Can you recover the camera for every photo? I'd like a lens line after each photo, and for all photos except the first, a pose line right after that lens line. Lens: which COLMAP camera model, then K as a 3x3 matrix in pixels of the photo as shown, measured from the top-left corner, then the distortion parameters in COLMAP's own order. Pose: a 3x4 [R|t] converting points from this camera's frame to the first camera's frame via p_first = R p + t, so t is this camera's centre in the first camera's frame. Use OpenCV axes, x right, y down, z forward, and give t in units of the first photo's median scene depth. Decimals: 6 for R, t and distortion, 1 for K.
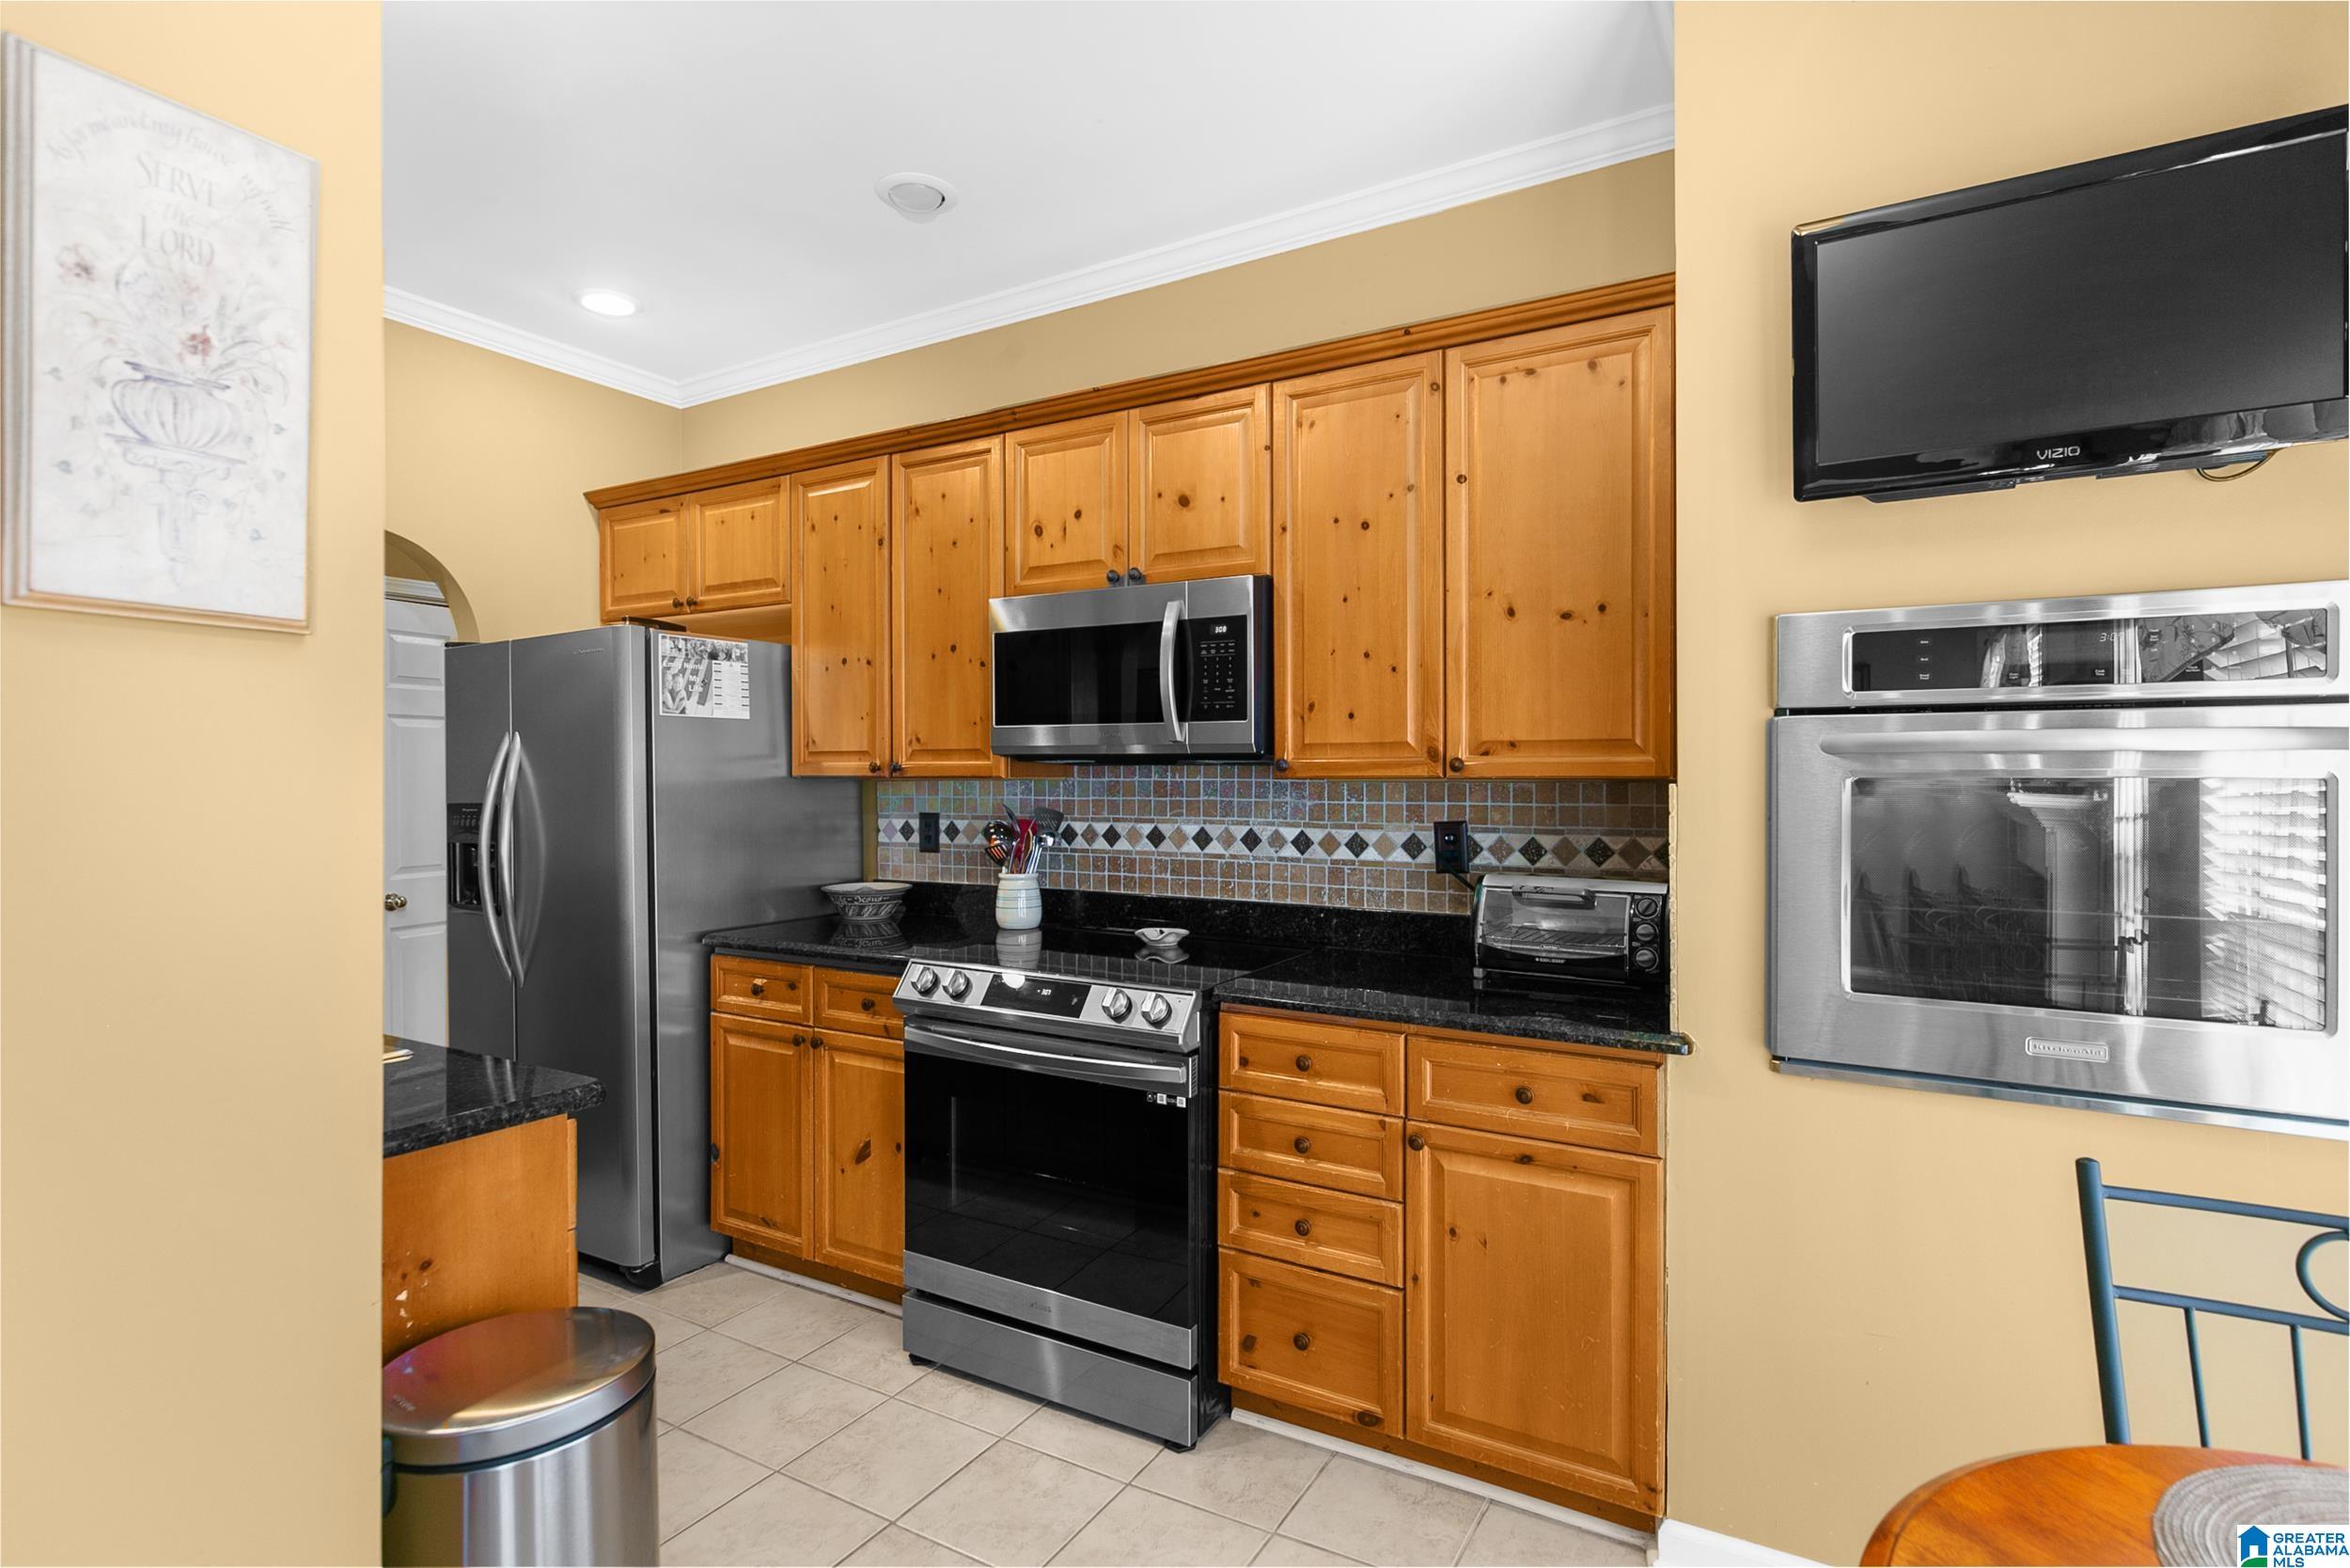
lens RADIAL K [[1163.1, 0, 1175.0], [0, 1163.1, 784.0], [0, 0, 1]] dist [-0.001296, -0.000243]
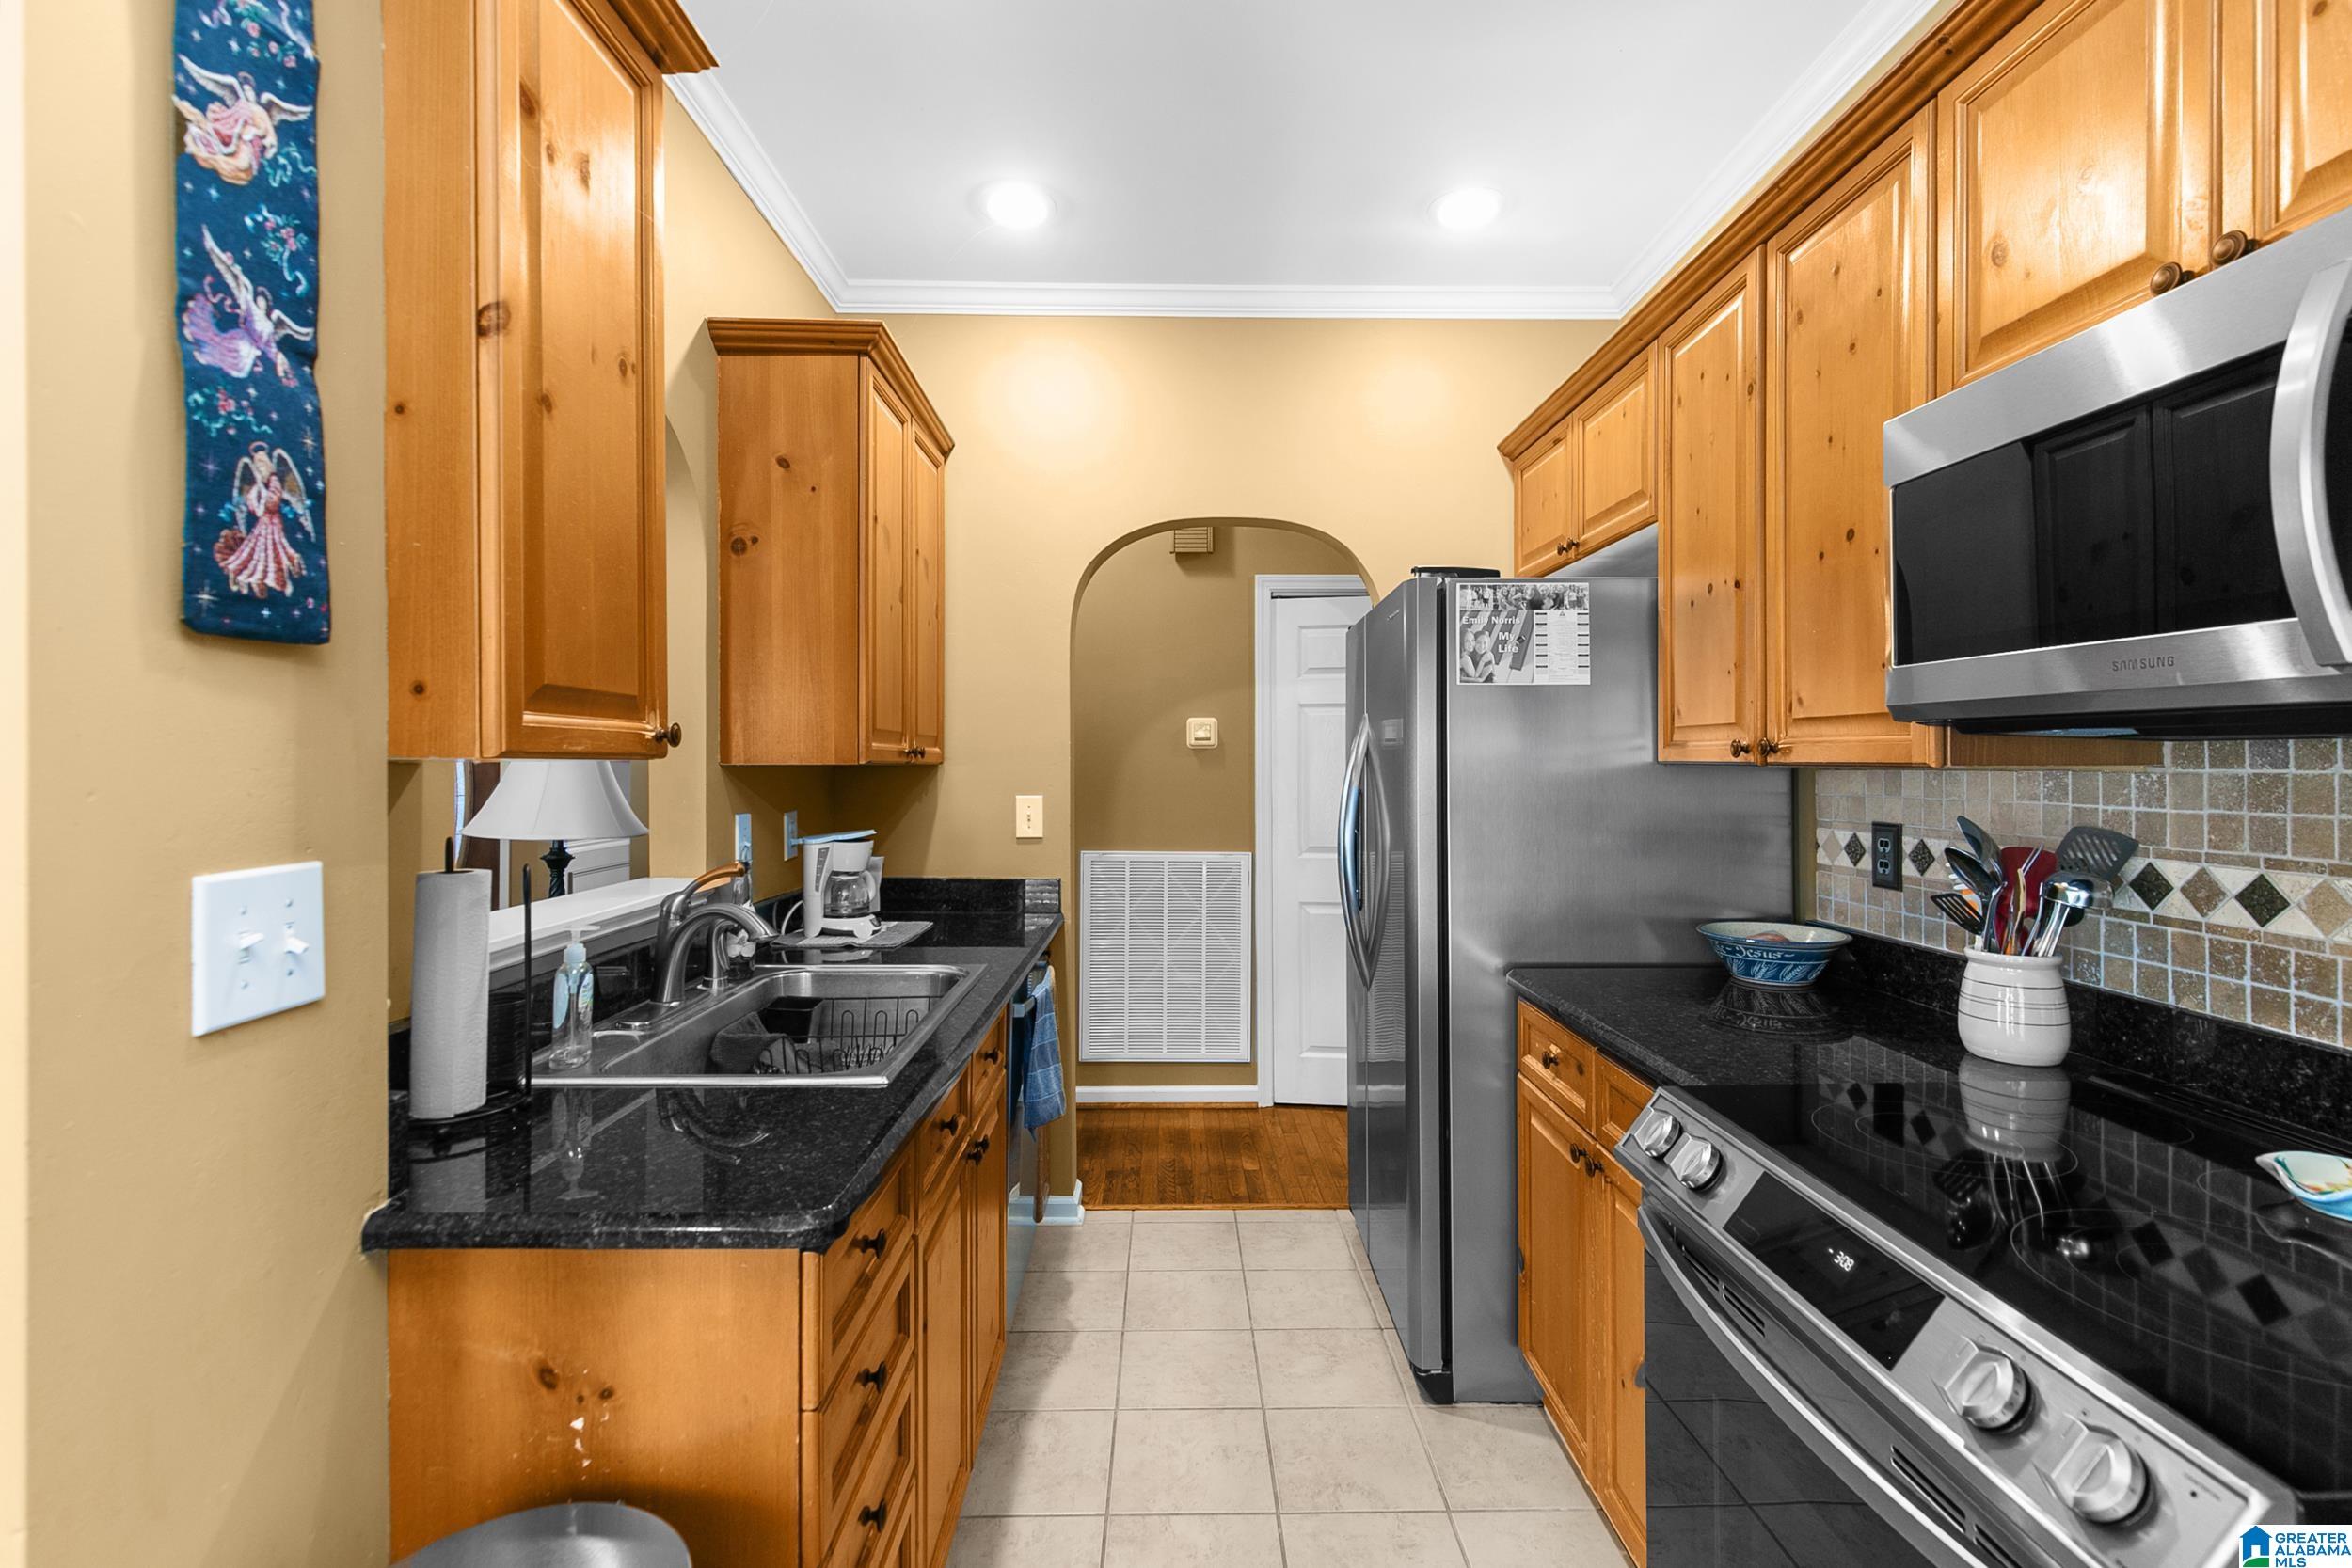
lens RADIAL K [[1061.9, 0, 1180.3], [0, 1061.9, 763.3], [0, 0, 1]] dist [0.003925, -0.000281]
pose [[0.521422, 0.002493, -0.853295, 0.075350], [-0.004933, 0.999988, -0.000093, -0.004824], [0.853285, 0.004258, 0.521428, 0.440372]]
